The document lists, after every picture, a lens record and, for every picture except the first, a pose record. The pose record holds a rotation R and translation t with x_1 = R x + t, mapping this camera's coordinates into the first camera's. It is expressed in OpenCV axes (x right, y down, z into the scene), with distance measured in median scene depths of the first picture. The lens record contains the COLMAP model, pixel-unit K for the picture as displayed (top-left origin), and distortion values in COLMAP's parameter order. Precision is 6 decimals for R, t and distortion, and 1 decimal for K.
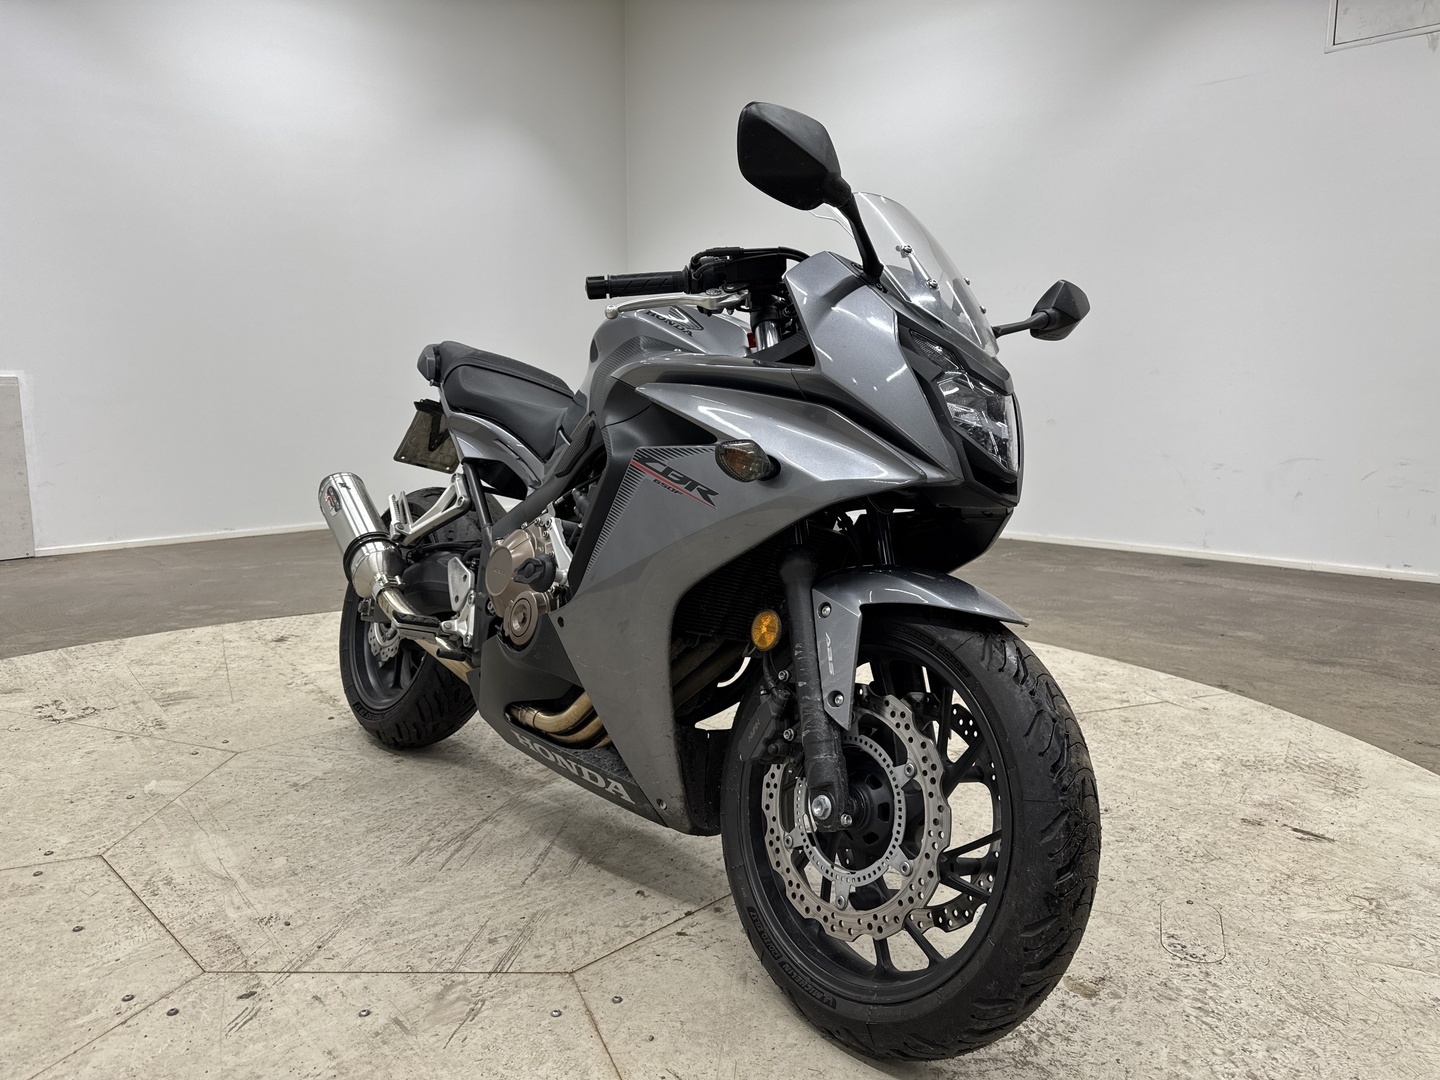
lens RADIAL K [[977.3, 0, 716.3], [0, 977.3, 541.5], [0, 0, 1]] dist [0.016313, -0.043915]
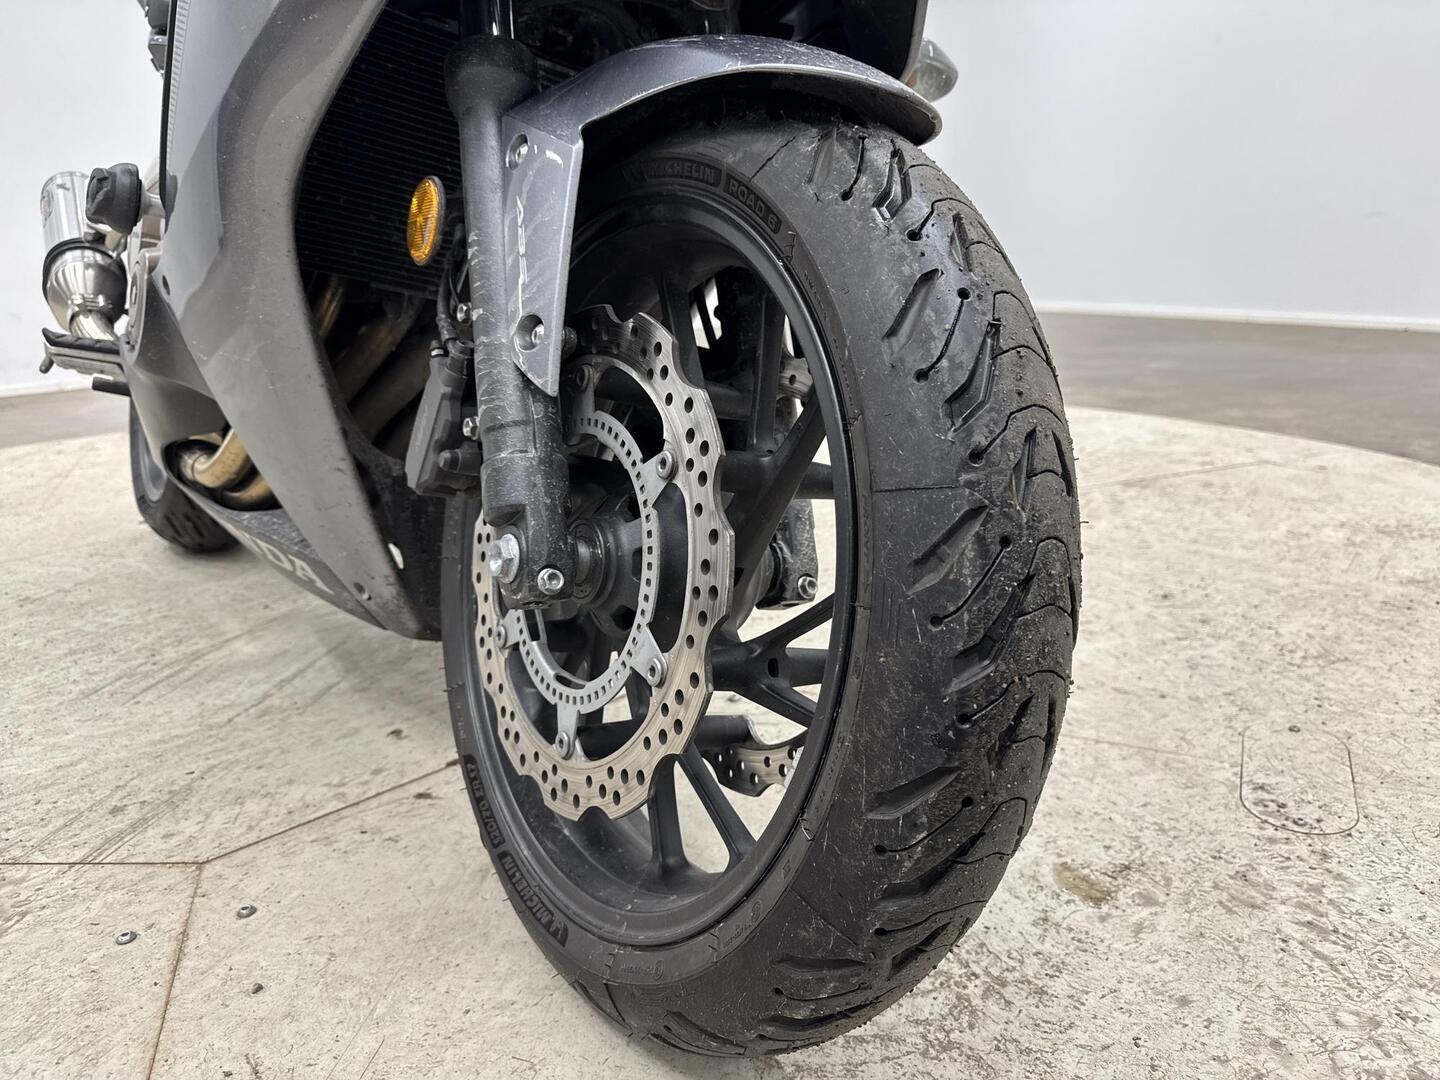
lens RADIAL K [[977.3, 0, 725.9], [0, 977.3, 542.2], [0, 0, 1]] dist [0.016313, -0.043915]
pose [[0.996143, -0.036575, -0.079763, 0.244566], [0.048571, 0.986866, 0.154065, 0.189632], [0.073080, -0.157345, 0.984836, 0.519720]]
